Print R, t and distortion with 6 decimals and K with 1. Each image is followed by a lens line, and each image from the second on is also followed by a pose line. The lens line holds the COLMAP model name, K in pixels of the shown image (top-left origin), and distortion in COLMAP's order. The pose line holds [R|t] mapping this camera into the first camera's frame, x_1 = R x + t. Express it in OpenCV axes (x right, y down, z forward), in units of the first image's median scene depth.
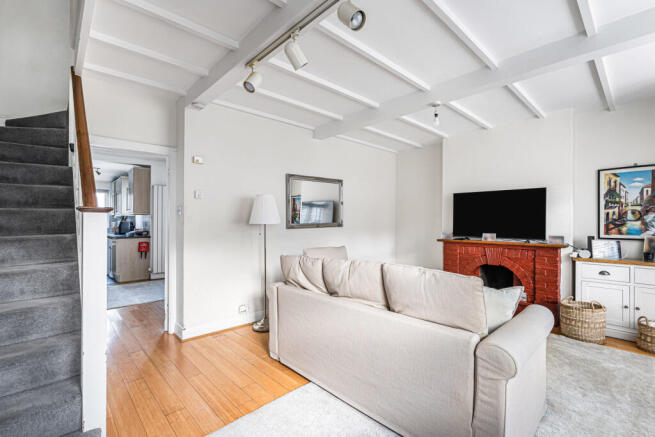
lens RADIAL K [[292.4, 0, 326.6], [0, 292.4, 215.1], [0, 0, 1]] dist [-0.001939, -0.000259]
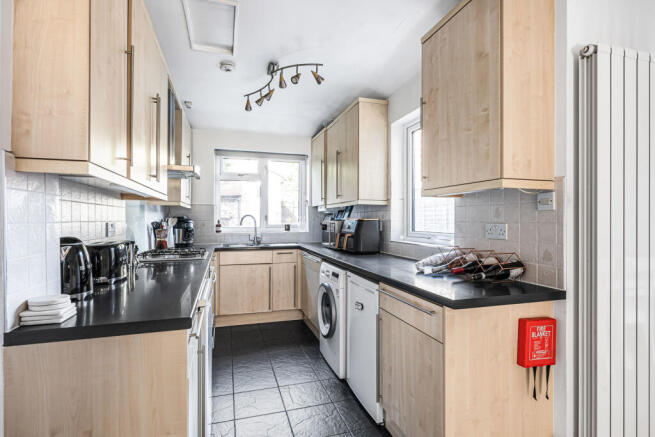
lens RADIAL K [[327.6, 0, 327.5], [0, 327.6, 218.5], [0, 0, 1]] dist [0.001209, -0.000291]
pose [[0.900764, 0.008674, -0.434221, -0.622373], [-0.001107, 0.999843, 0.017676, 0.014391], [0.434307, -0.015442, 0.900633, 0.676694]]
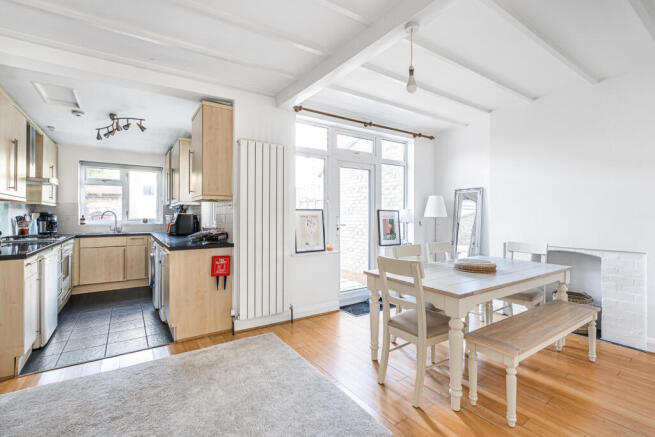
lens RADIAL K [[292.4, 0, 326.6], [0, 292.4, 215.1], [0, 0, 1]] dist [-0.001939, -0.000259]
pose [[0.989244, 0.007542, -0.146078, -0.356280], [-0.005263, 0.999858, 0.015982, 0.014029], [0.146178, -0.015041, 0.989144, 0.507651]]
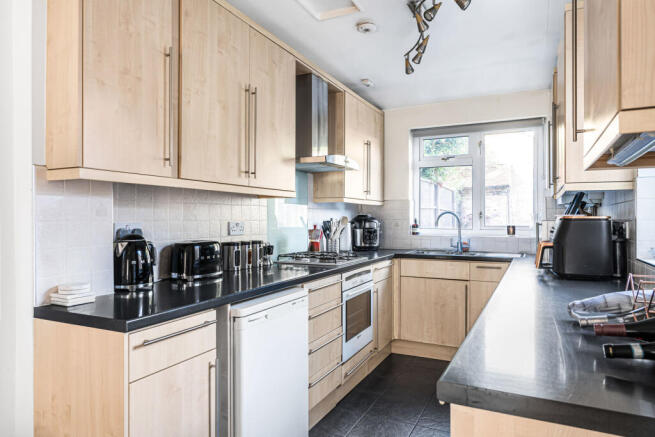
lens RADIAL K [[416.1, 0, 327.5], [0, 416.1, 218.5], [0, 0, 1]] dist [0.000906, 0.000627]
pose [[0.352621, 0.008604, -0.935727, -0.535588], [0.016208, 0.999752, 0.015300, 0.016368], [0.935626, -0.020561, 0.352393, 0.814746]]
